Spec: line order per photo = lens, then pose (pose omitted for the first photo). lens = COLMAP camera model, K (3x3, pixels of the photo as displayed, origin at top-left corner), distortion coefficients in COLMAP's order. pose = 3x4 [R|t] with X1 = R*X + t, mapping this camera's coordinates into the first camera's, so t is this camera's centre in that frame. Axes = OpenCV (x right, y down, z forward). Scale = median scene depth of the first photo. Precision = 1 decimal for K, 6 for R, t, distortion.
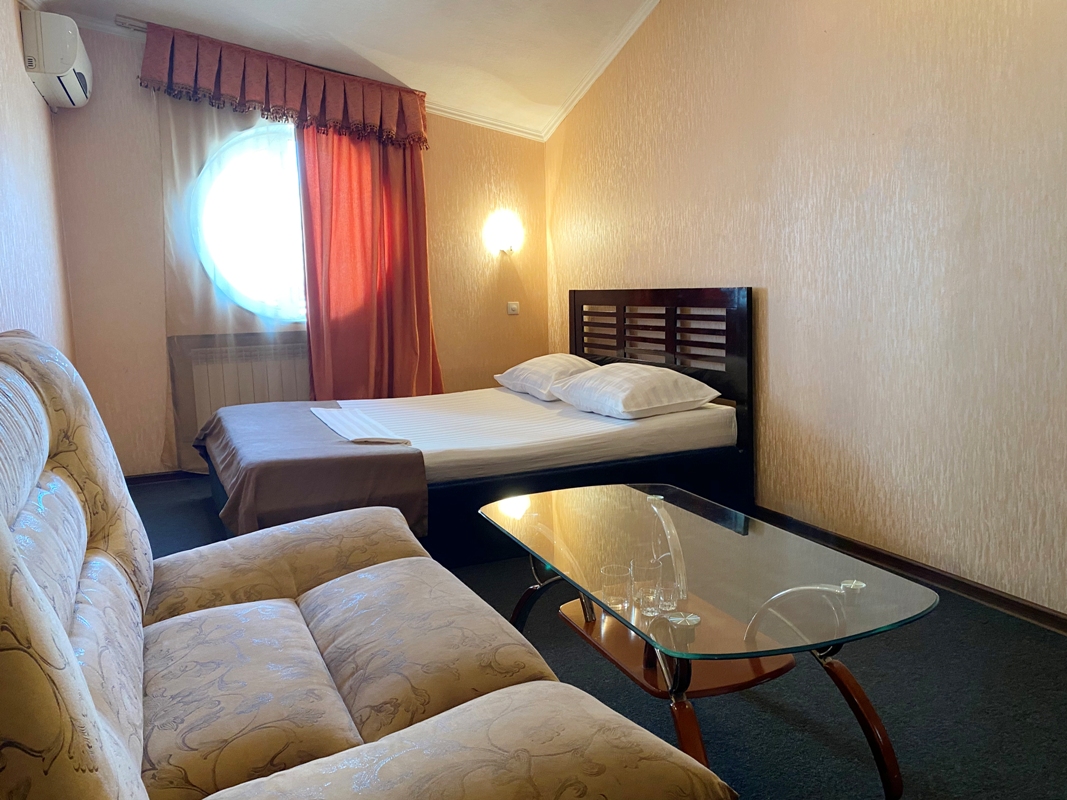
lens RADIAL K [[794.9, 0, 560.8], [0, 794.9, 404.3], [0, 0, 1]] dist [0.044320, -0.068143]
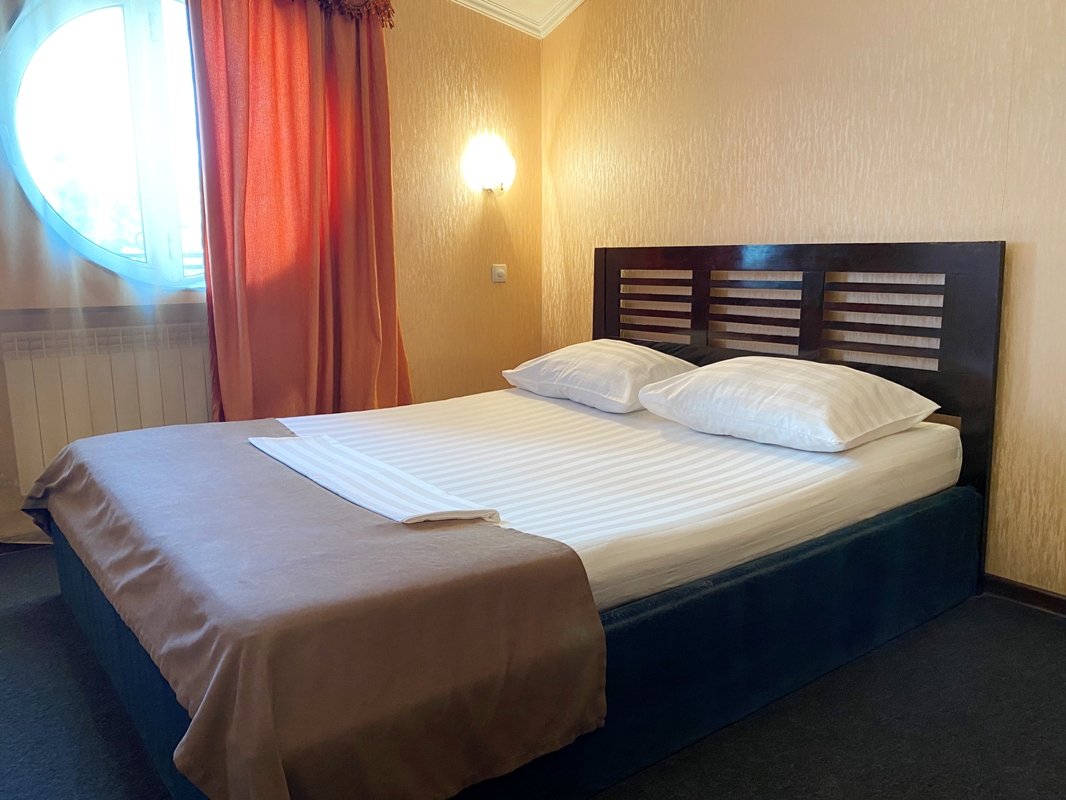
lens RADIAL K [[778.0, 0, 533.0], [0, 778.0, 400.0], [0, 0, 1]] dist [-0.004852, 0.001790]
pose [[0.978005, -0.016213, 0.207952, -0.197232], [0.010242, 0.999505, 0.029758, -0.031832], [-0.208331, -0.026974, 0.977686, 0.353902]]
